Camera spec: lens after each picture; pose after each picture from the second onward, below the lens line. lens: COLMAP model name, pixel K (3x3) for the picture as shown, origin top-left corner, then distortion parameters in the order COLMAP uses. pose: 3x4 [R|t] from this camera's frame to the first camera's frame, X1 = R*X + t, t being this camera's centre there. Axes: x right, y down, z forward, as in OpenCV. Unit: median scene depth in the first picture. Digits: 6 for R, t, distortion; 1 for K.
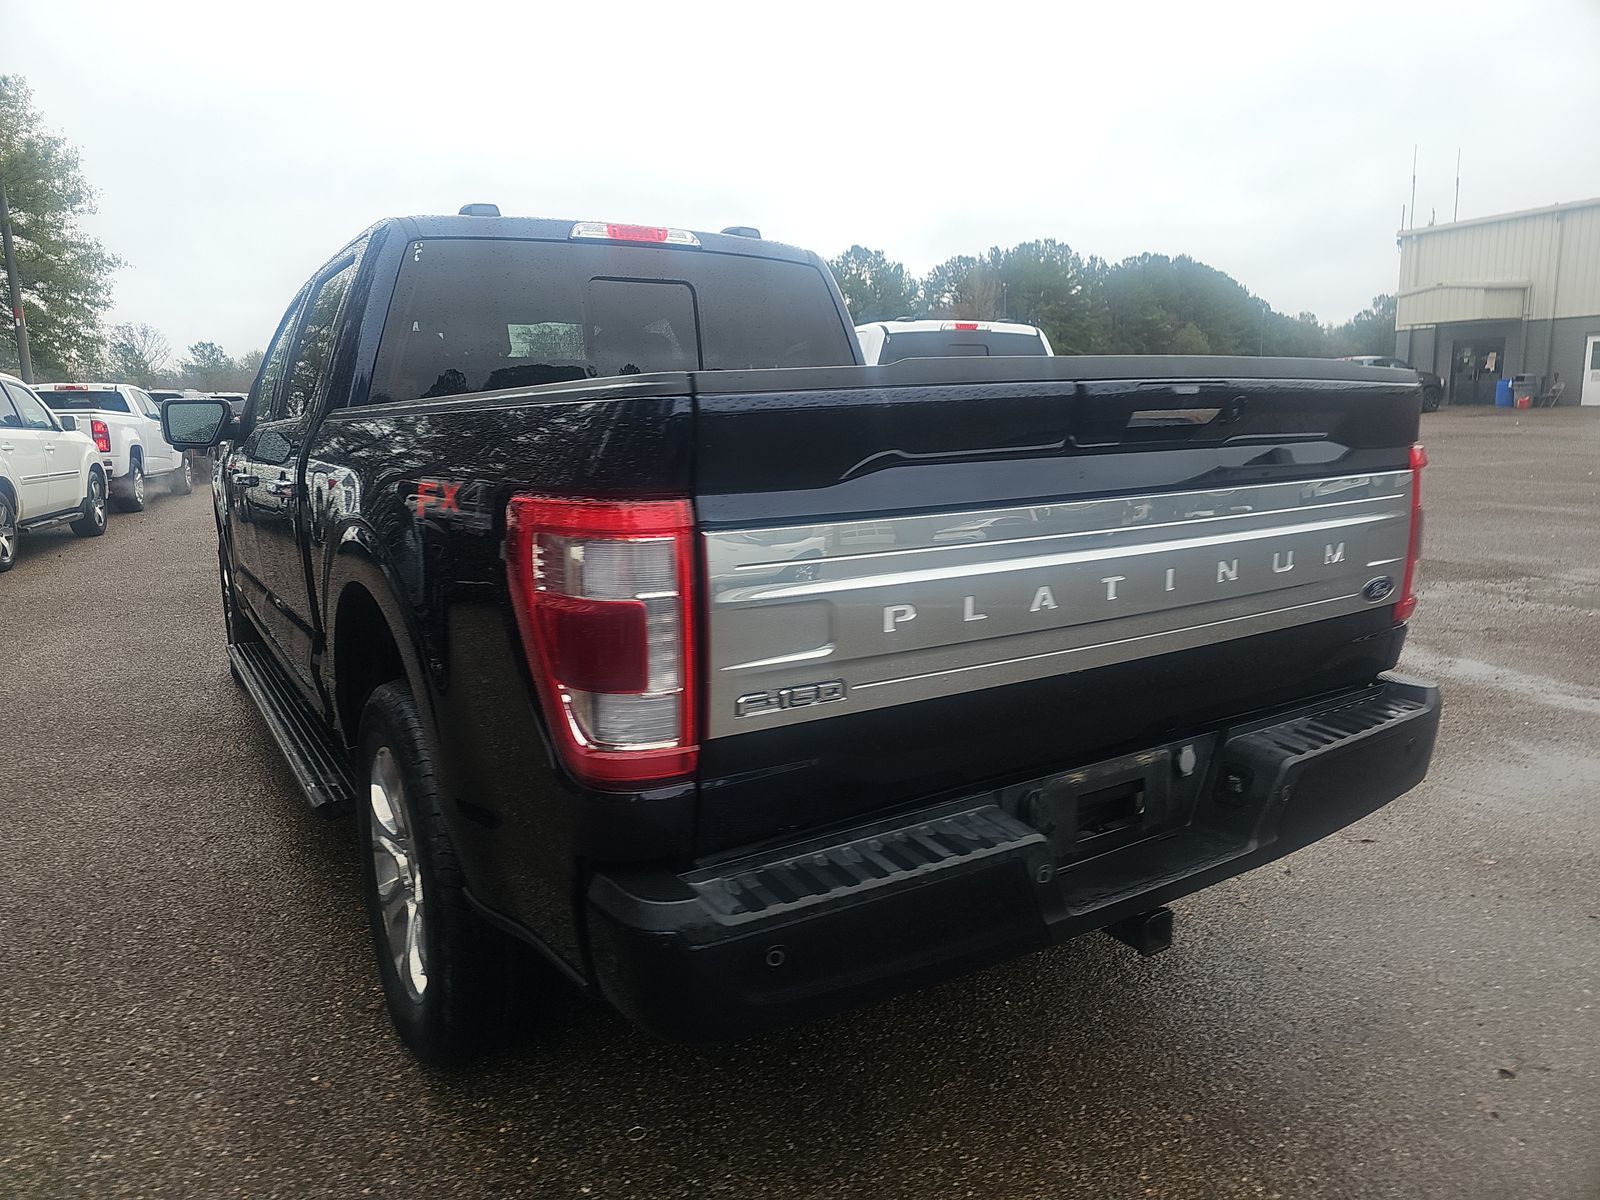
lens RADIAL K [[1051.8, 0, 788.4], [0, 1051.8, 585.8], [0, 0, 1]] dist [0.058193, -0.055348]
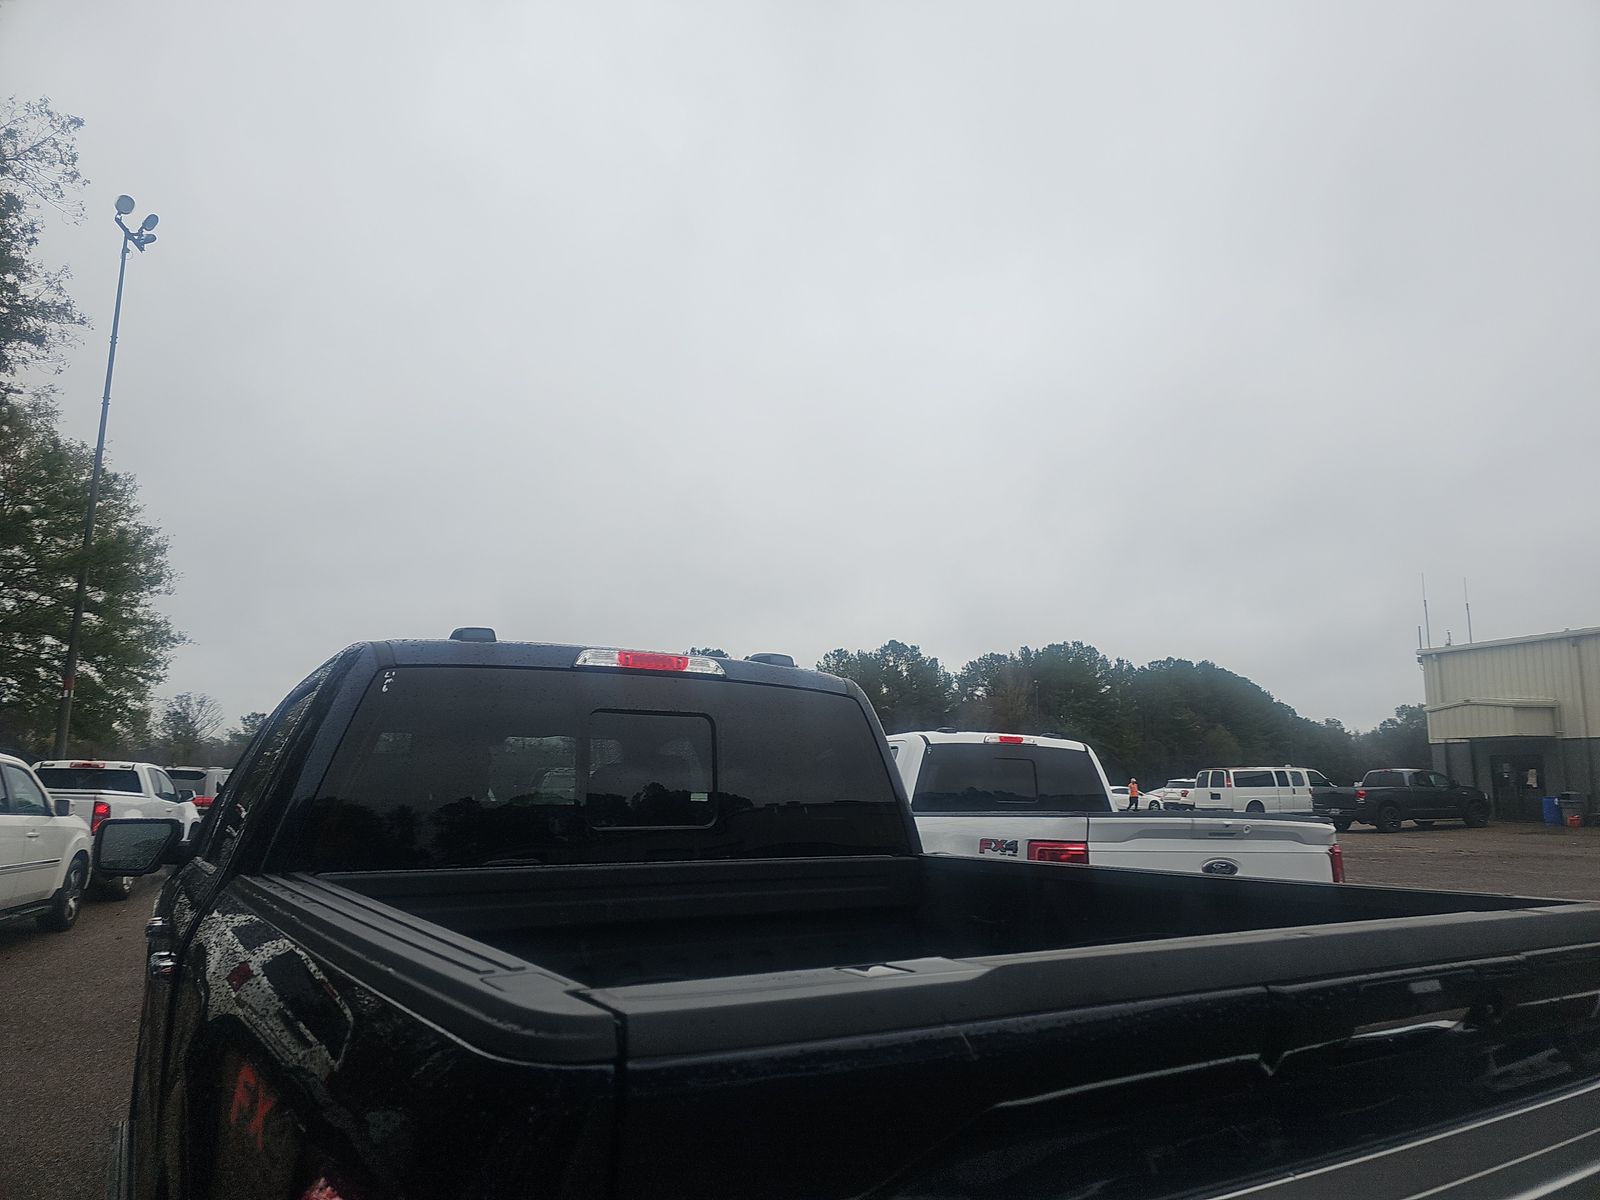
lens RADIAL K [[1042.1, 0, 817.1], [0, 1042.1, 600.1], [0, 0, 1]] dist [0.092340, -0.096133]
pose [[0.999389, 0.032352, -0.013239, 0.000495], [-0.034926, 0.939818, -0.339886, -0.010543], [0.001446, 0.340141, 0.940373, 0.019239]]
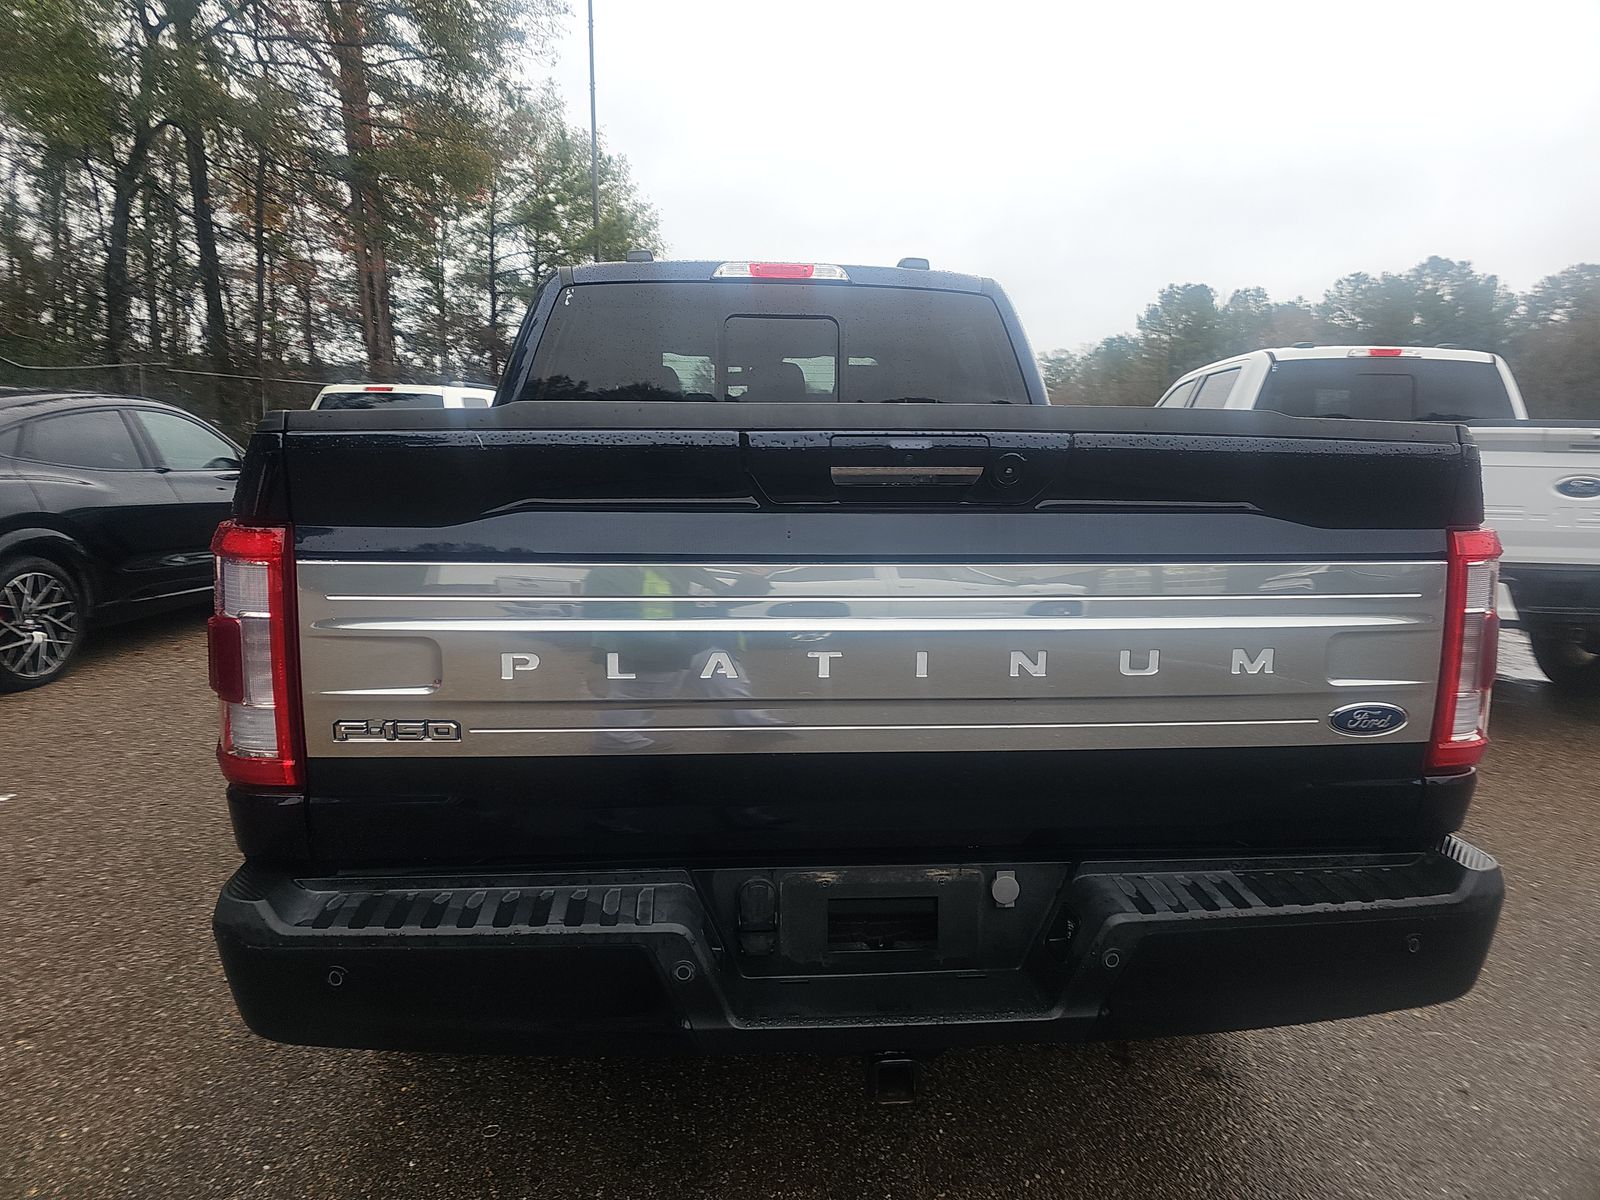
lens RADIAL K [[1051.8, 0, 788.4], [0, 1051.8, 585.8], [0, 0, 1]] dist [0.058193, -0.055348]
pose [[0.890538, 0.092613, -0.445383, 0.040731], [-0.103576, 0.994622, -0.000276, -0.003729], [0.442961, 0.046377, 0.895340, 0.012573]]
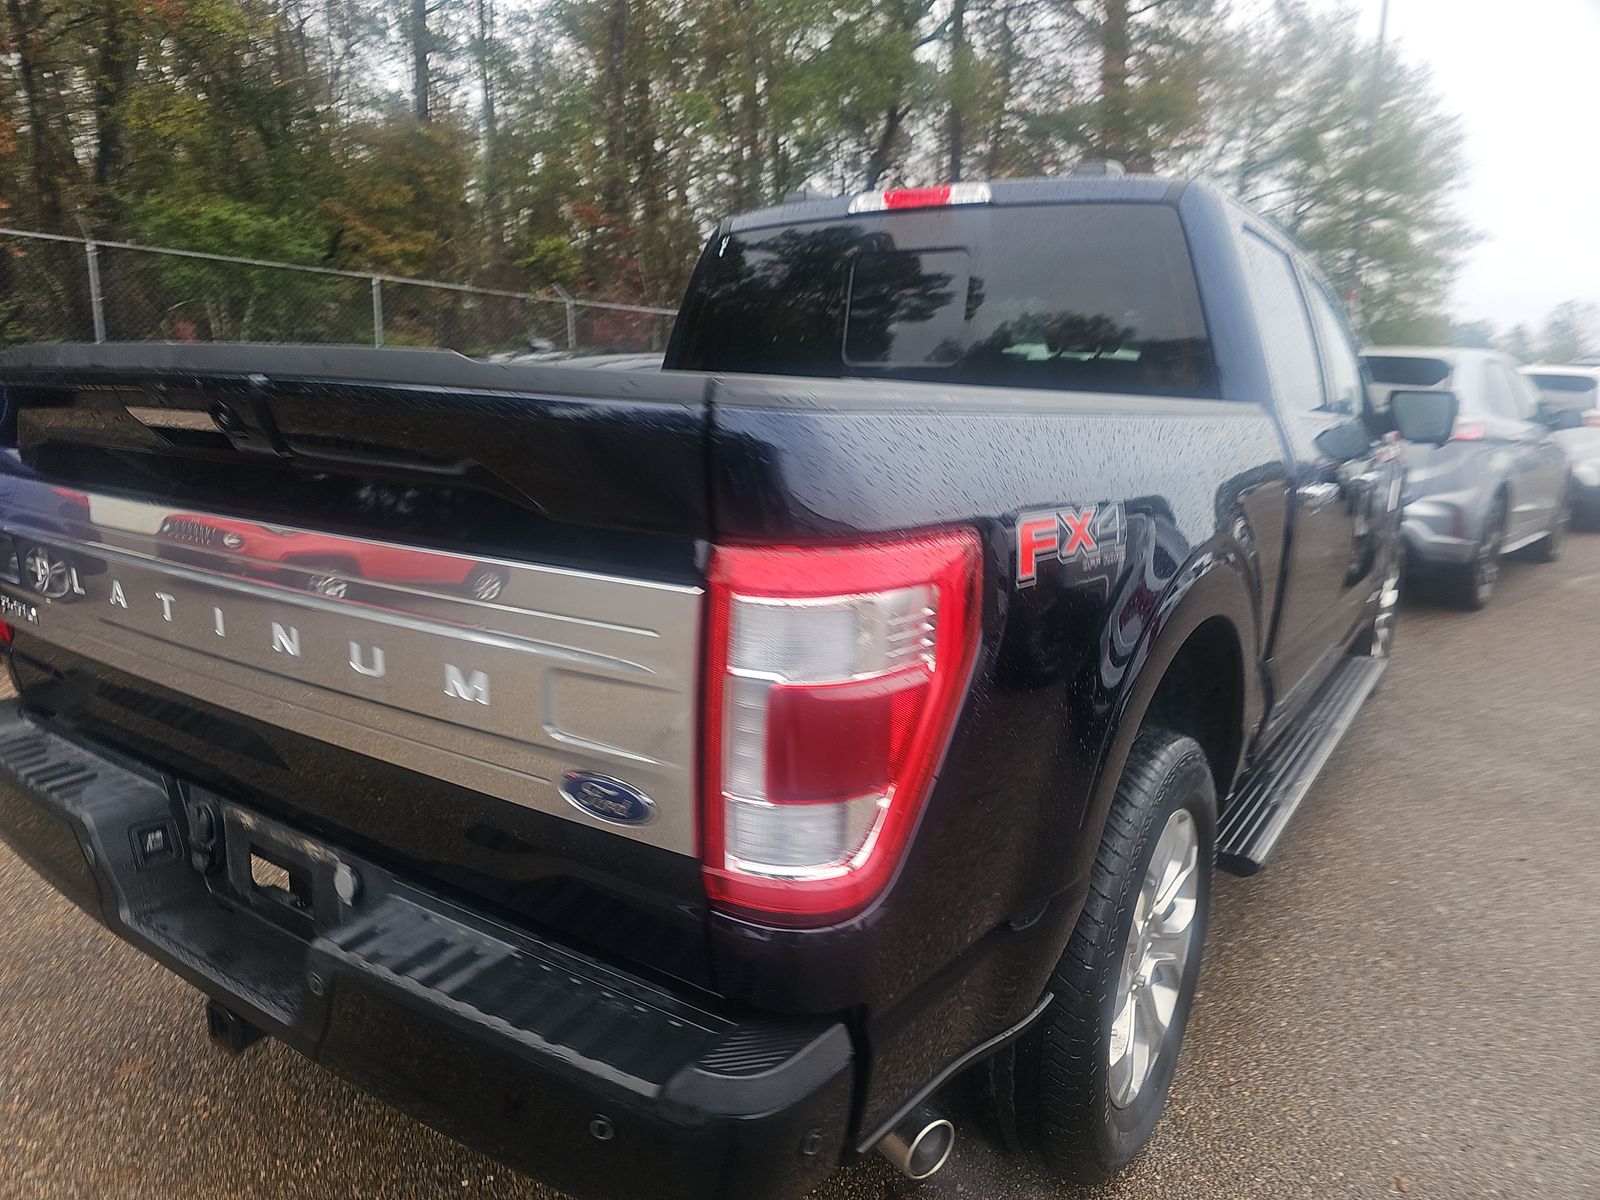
lens RADIAL K [[1072.4, 0, 791.7], [0, 1072.4, 601.5], [0, 0, 1]] dist [0.029652, -0.036039]
pose [[0.394371, 0.213327, -0.893847, 0.081707], [-0.185452, 0.971145, 0.149953, -0.014603], [0.900044, 0.106628, 0.422554, 0.067253]]
